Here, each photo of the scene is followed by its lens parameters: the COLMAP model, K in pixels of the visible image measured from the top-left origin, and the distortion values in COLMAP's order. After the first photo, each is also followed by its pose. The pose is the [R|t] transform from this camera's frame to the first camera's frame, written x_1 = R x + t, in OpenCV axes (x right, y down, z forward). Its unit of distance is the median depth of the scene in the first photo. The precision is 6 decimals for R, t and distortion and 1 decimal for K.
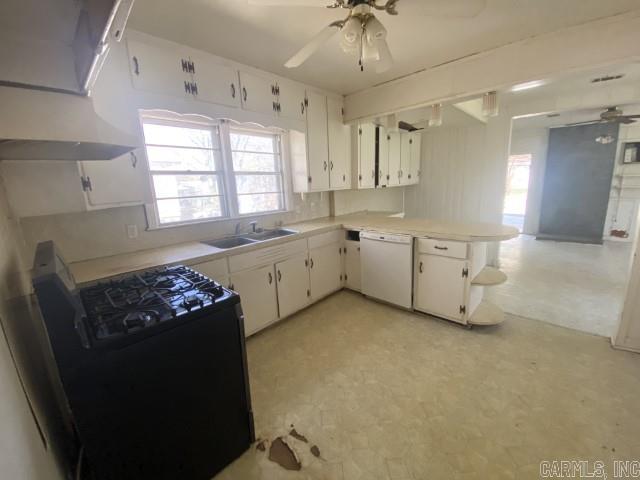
lens RADIAL K [[261.2, 0, 320.7], [0, 261.2, 237.5], [0, 0, 1]] dist [0.041003, -0.031837]
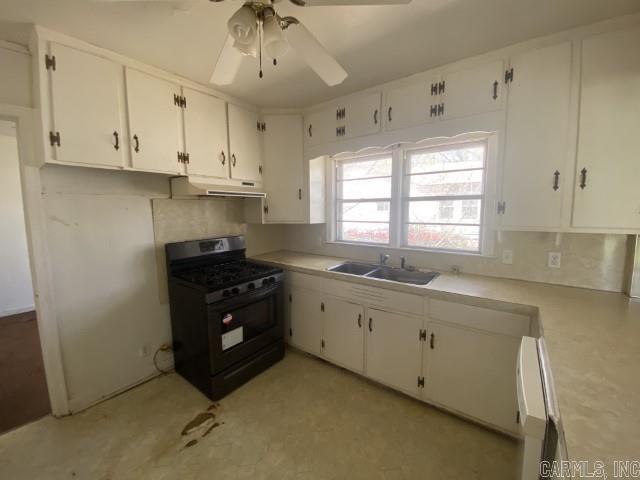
lens RADIAL K [[261.2, 0, 320.7], [0, 261.2, 237.5], [0, 0, 1]] dist [0.041003, -0.031837]
pose [[0.110735, 0.146563, -0.982984, 0.563745], [-0.203733, 0.971410, 0.121886, -0.177488], [0.972744, 0.186769, 0.137429, 0.653111]]
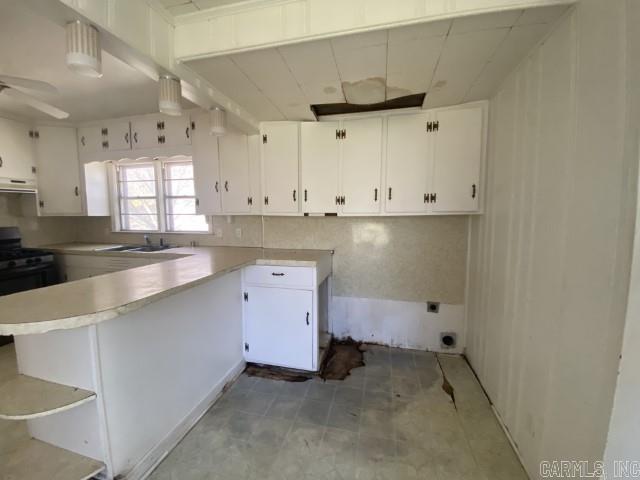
lens RADIAL K [[261.2, 0, 320.7], [0, 261.2, 237.5], [0, 0, 1]] dist [0.041003, -0.031837]
pose [[0.486268, 0.114969, -0.866213, 1.192092], [-0.194549, 0.980669, 0.020946, -0.238287], [0.851877, 0.158335, 0.499235, 1.079759]]
